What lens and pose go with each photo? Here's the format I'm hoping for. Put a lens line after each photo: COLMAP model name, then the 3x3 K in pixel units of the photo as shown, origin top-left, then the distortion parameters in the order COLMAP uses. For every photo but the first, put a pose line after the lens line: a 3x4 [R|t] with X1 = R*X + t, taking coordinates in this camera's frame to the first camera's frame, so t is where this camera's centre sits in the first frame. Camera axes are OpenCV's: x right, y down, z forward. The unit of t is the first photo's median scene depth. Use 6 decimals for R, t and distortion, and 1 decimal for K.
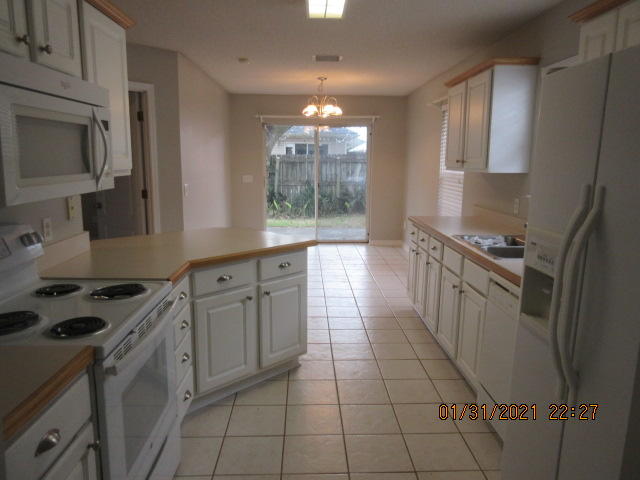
lens RADIAL K [[475.0, 0, 323.6], [0, 475.0, 242.7], [0, 0, 1]] dist [-0.009441, 0.000042]
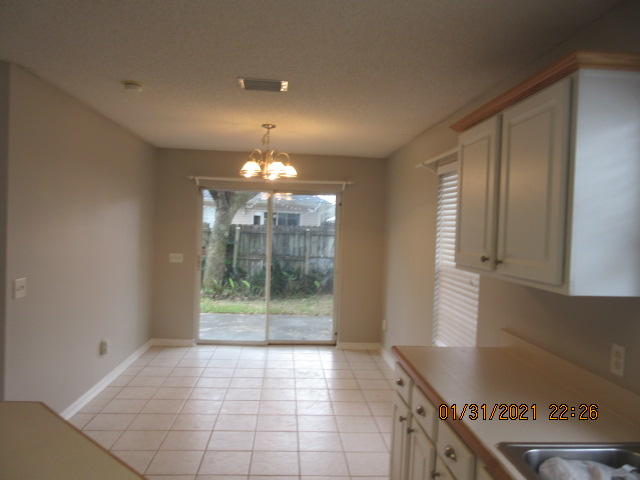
lens RADIAL K [[475.0, 0, 317.5], [0, 475.0, 238.9], [0, 0, 1]] dist [-0.009441, 0.000042]
pose [[0.999191, 0.025770, 0.030859, 0.037947], [-0.020895, 0.988615, -0.149007, -0.054493], [-0.034348, 0.148241, 0.988355, 0.233359]]
